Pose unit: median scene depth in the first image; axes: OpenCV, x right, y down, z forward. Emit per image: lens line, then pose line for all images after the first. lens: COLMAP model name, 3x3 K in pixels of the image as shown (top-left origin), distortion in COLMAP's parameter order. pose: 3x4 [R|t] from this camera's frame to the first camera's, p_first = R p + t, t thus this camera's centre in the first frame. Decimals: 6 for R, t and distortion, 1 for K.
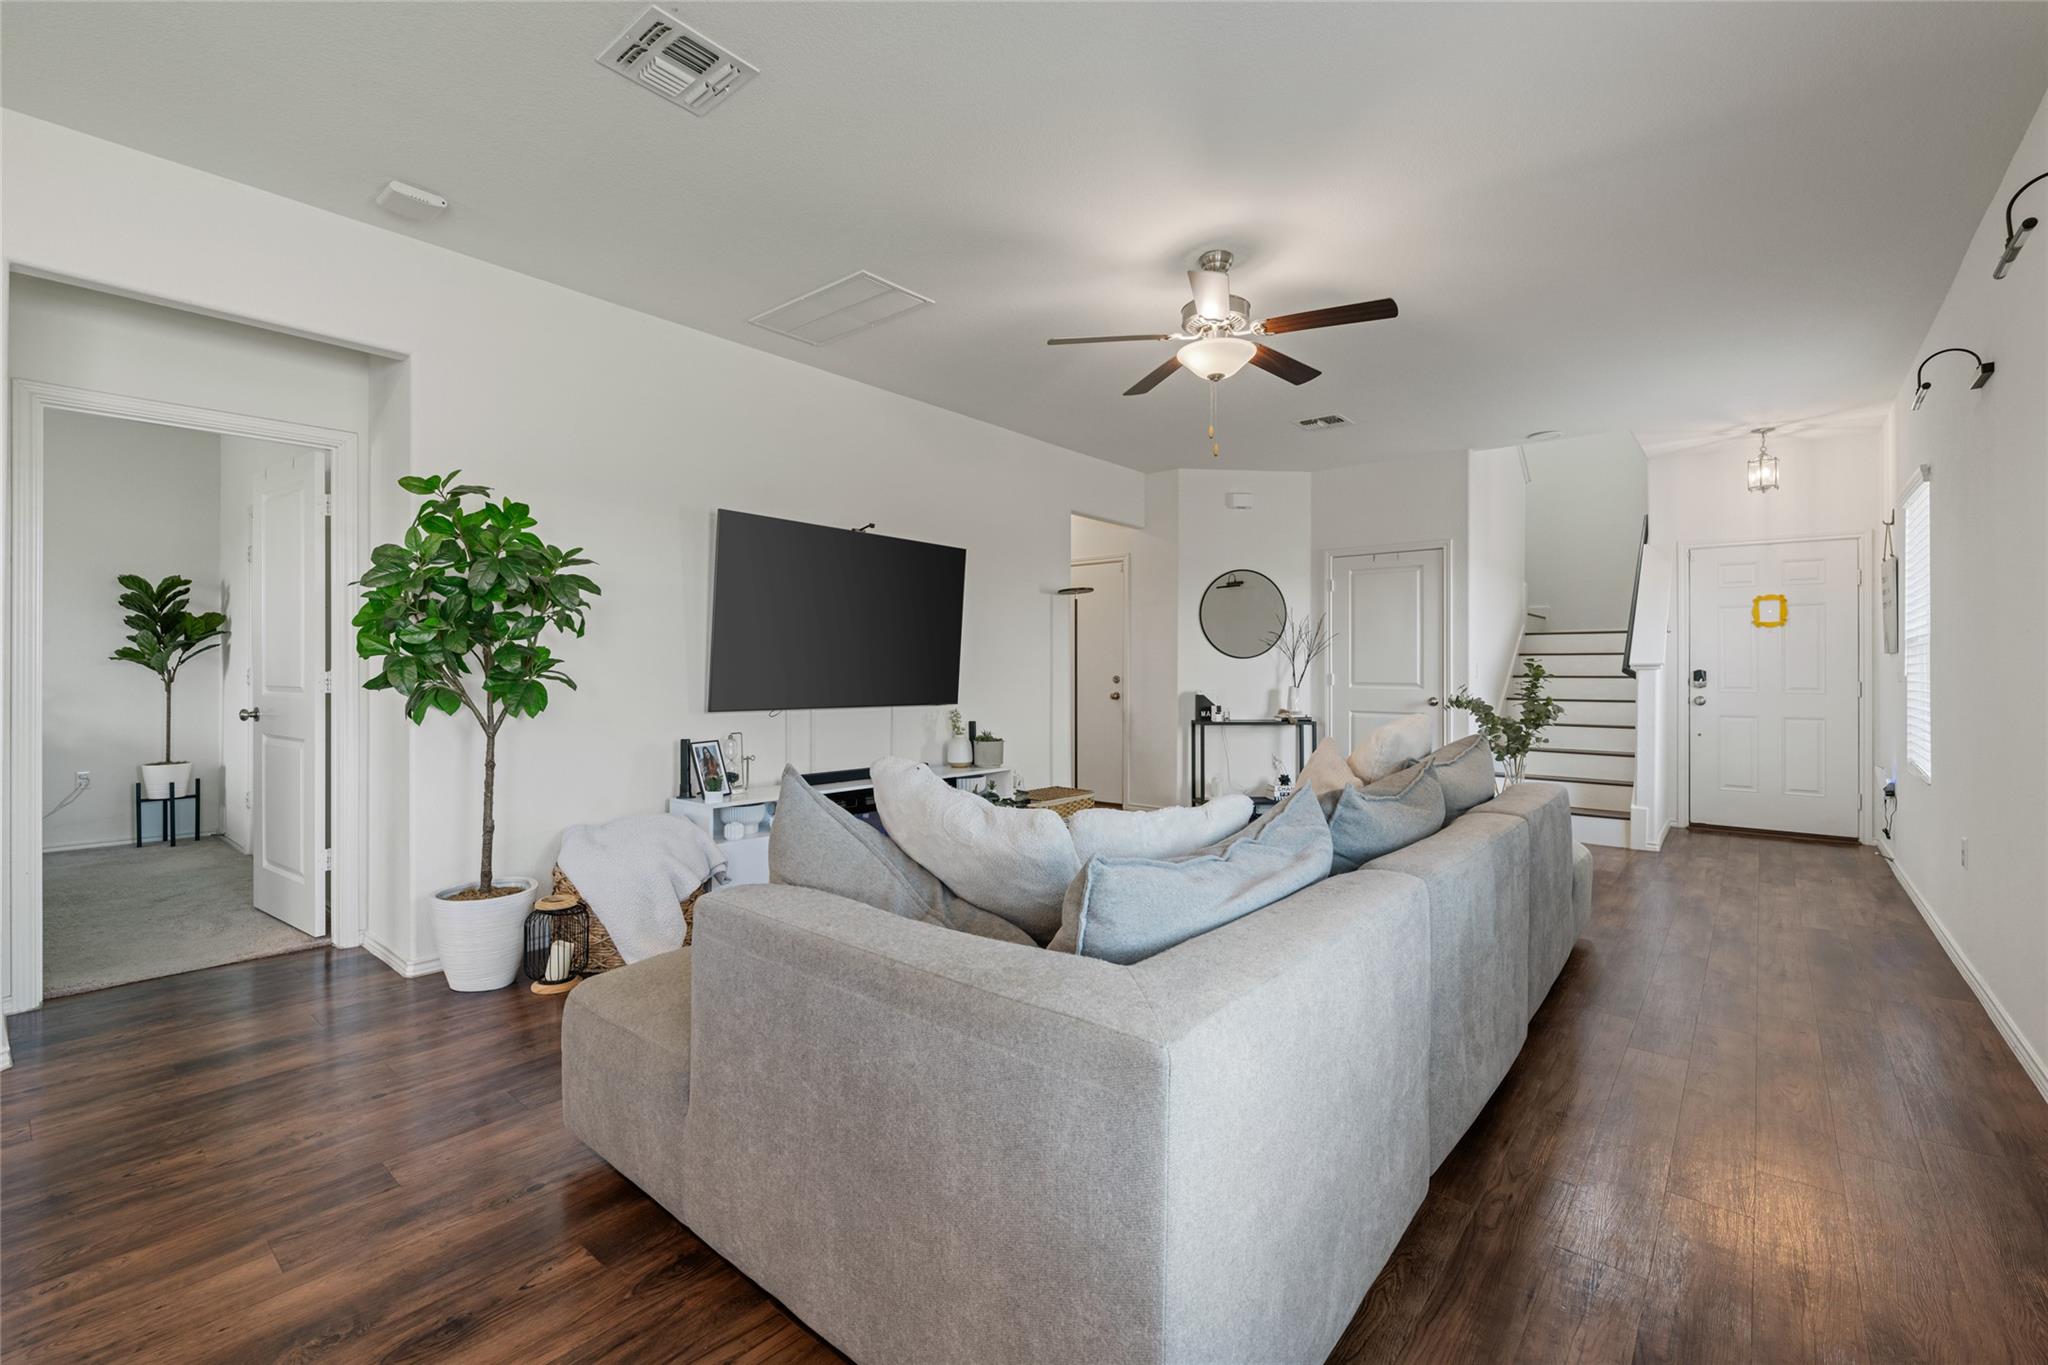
lens RADIAL K [[866.1, 0, 1020.6], [0, 866.1, 664.5], [0, 0, 1]] dist [0.000025, 0.000004]
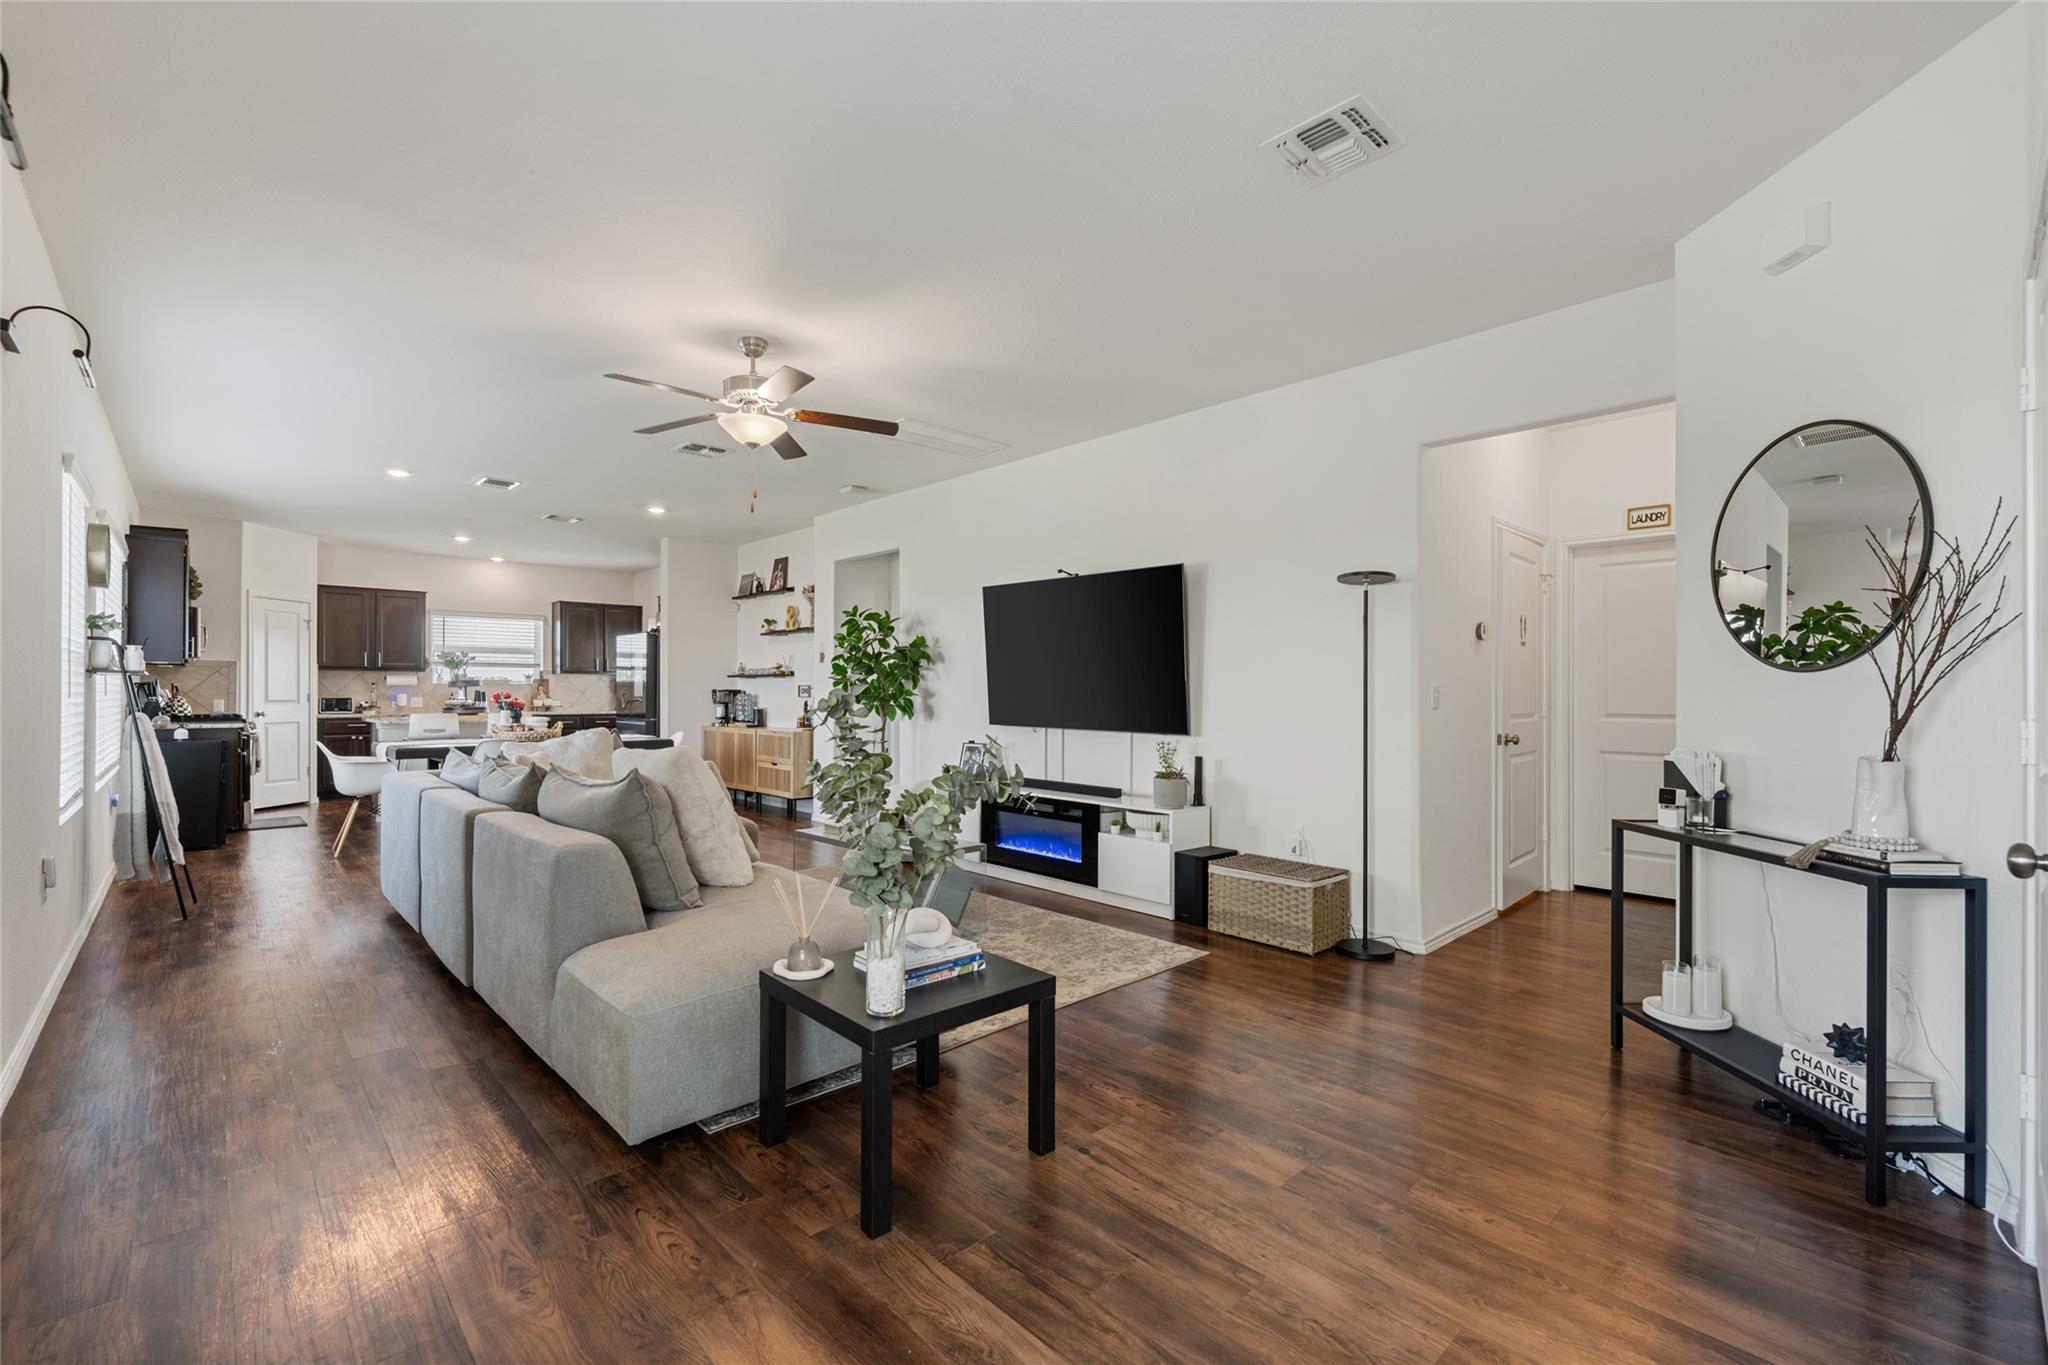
lens RADIAL K [[866.1, 0, 1035.7], [0, 866.1, 683.5], [0, 0, 1]] dist [0.000025, 0.000004]
pose [[-0.093535, -0.011037, -0.995555, 0.980745], [0.001152, 0.999937, -0.011193, 0.002669], [0.995615, -0.002194, -0.093517, 1.080106]]
